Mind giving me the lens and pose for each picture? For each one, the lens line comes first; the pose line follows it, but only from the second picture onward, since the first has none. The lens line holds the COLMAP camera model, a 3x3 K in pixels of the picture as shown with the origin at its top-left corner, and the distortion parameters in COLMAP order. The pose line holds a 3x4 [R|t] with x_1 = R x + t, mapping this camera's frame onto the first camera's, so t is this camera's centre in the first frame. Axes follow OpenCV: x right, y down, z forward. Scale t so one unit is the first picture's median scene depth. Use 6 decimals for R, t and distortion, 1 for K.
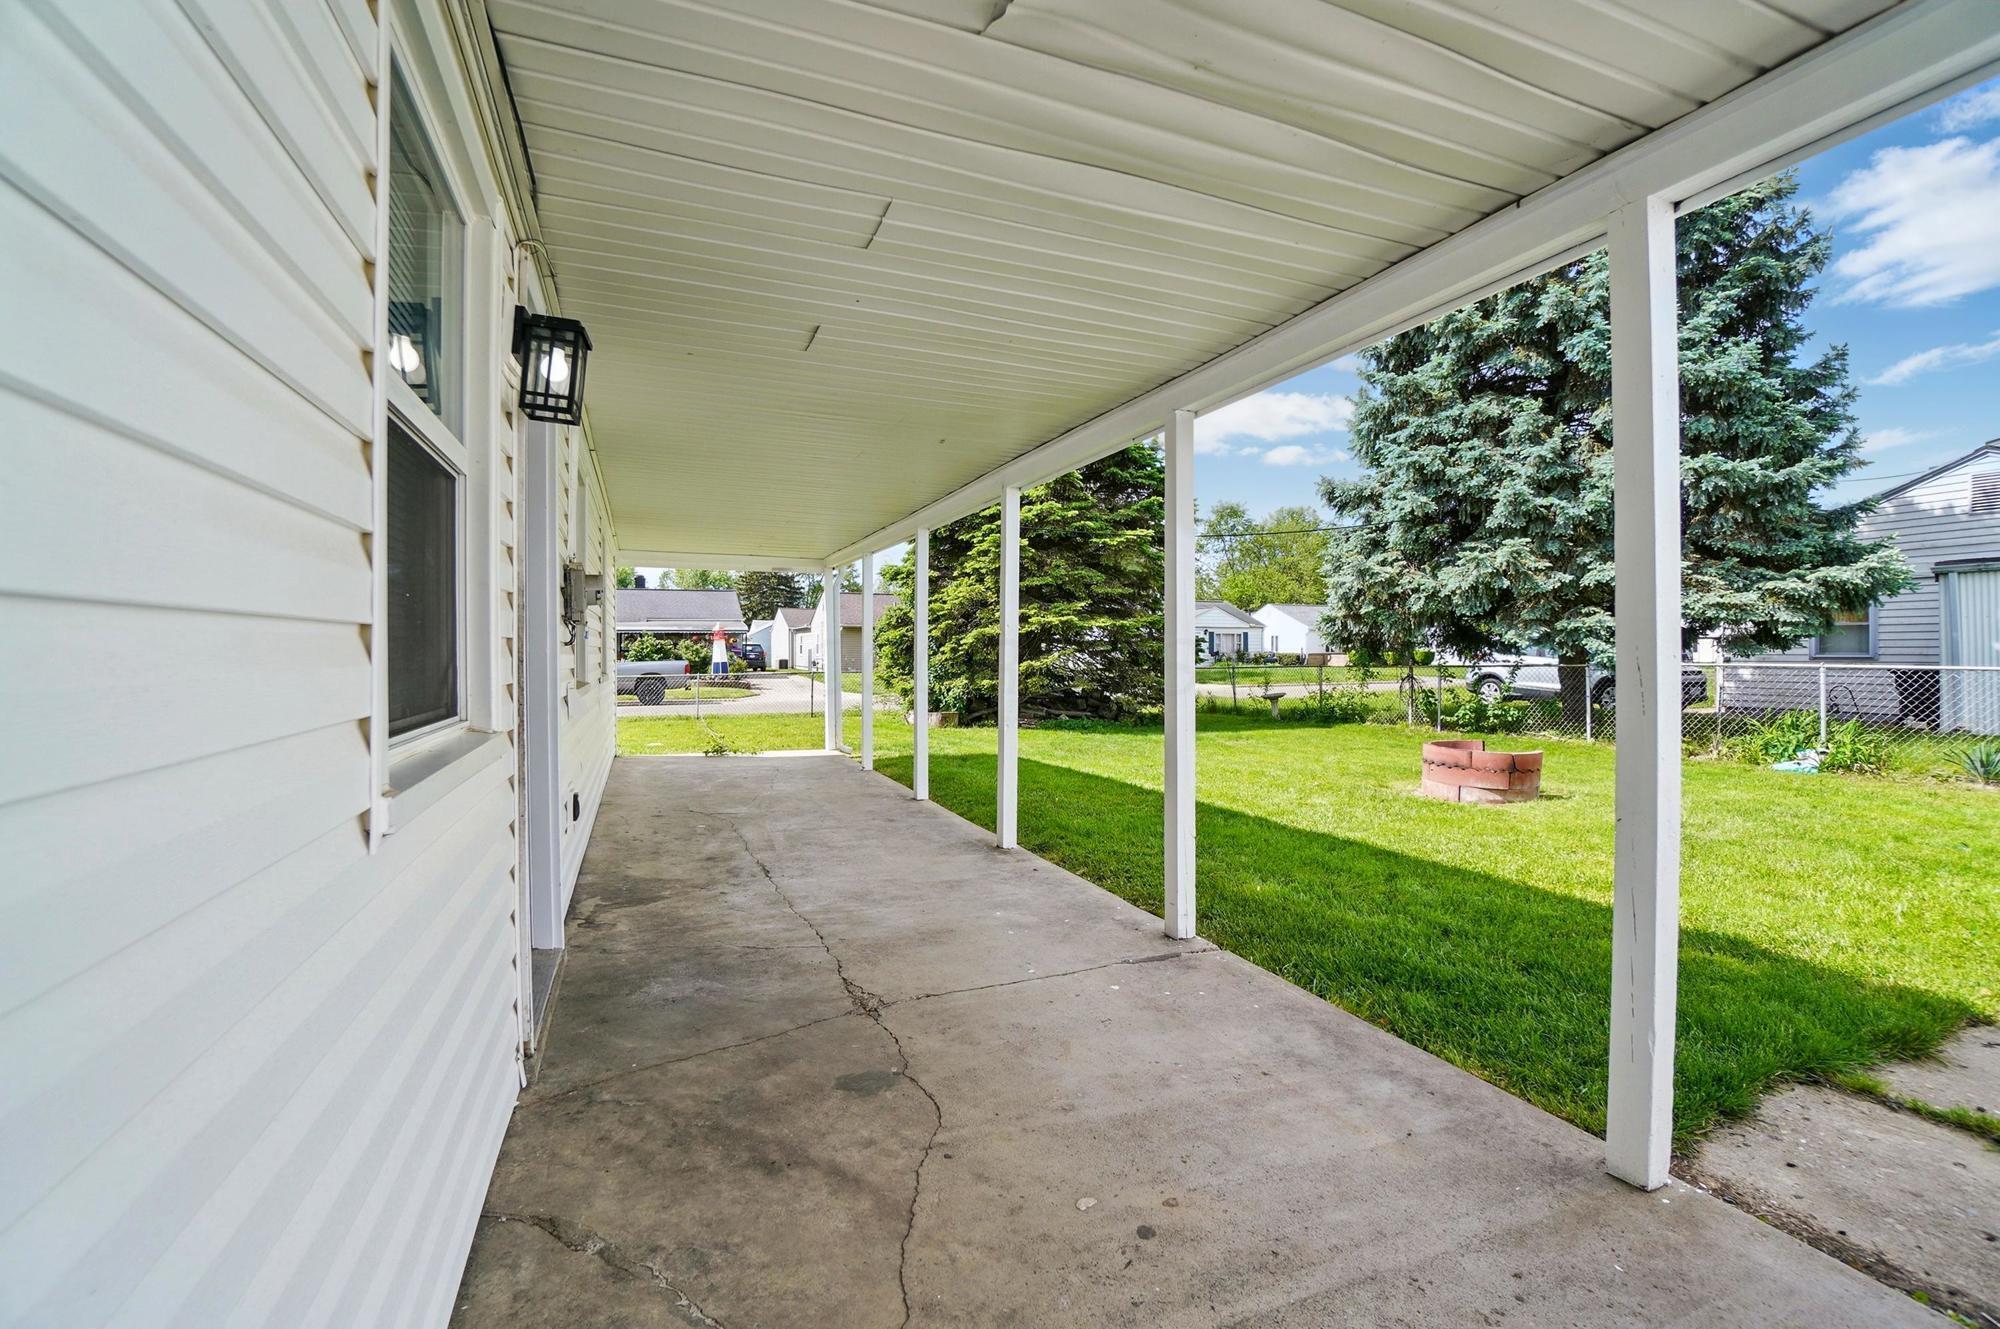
lens RADIAL K [[885.7, 0, 1000.0], [0, 885.7, 664.5], [0, 0, 1]] dist [-0.058839, 0.020852]
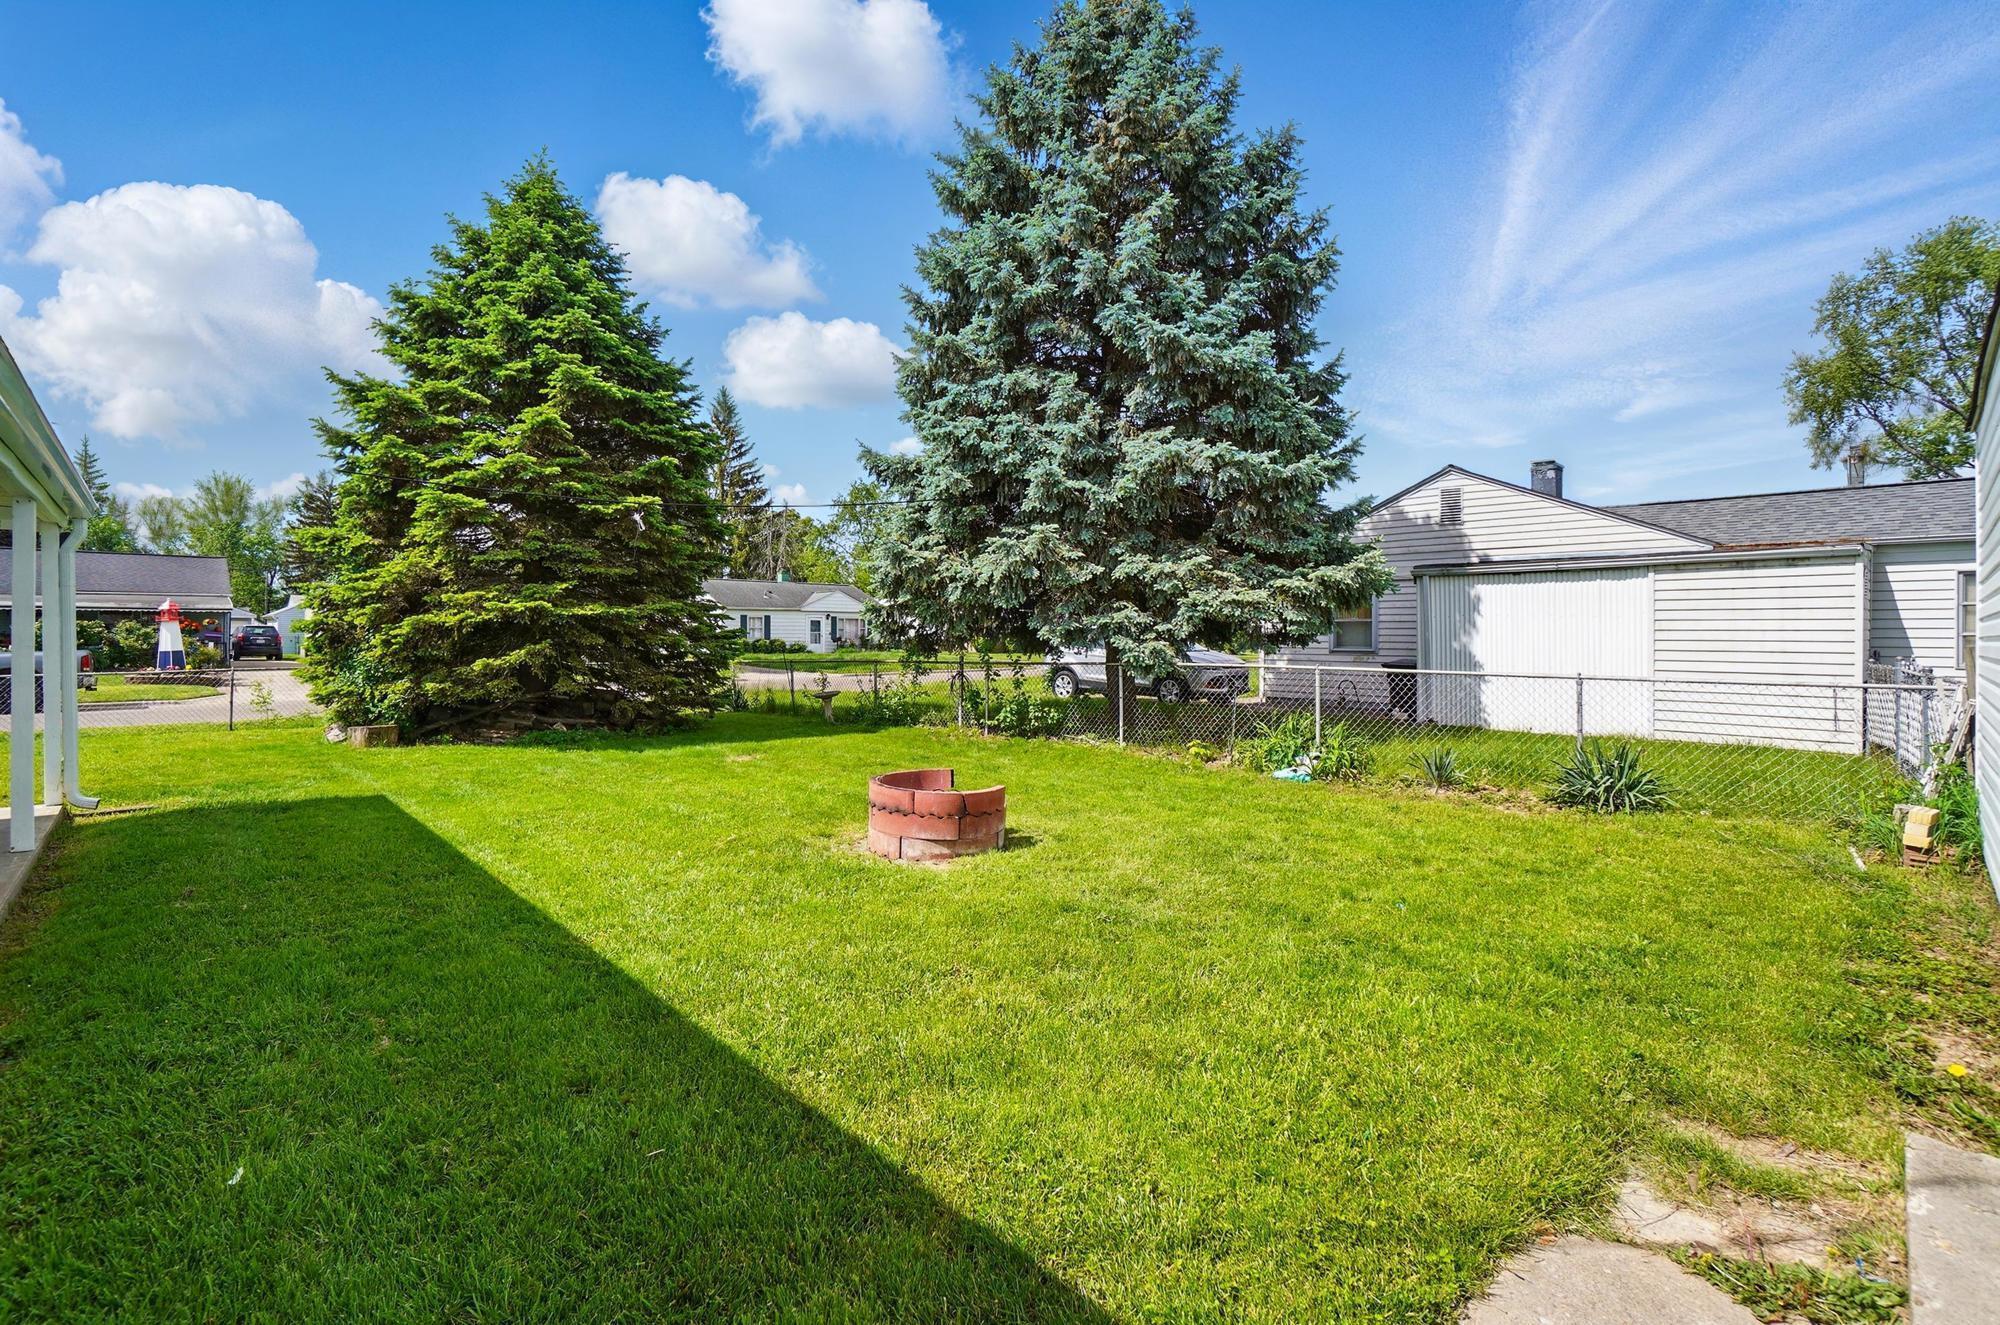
lens RADIAL K [[895.5, 0, 996.3], [0, 895.5, 649.0], [0, 0, 1]] dist [-0.056981, 0.000350]
pose [[0.930809, -0.000477, 0.365505, 0.199458], [-0.000558, 0.999996, 0.002726, -0.017363], [-0.365505, -0.002741, 0.930805, 0.150869]]
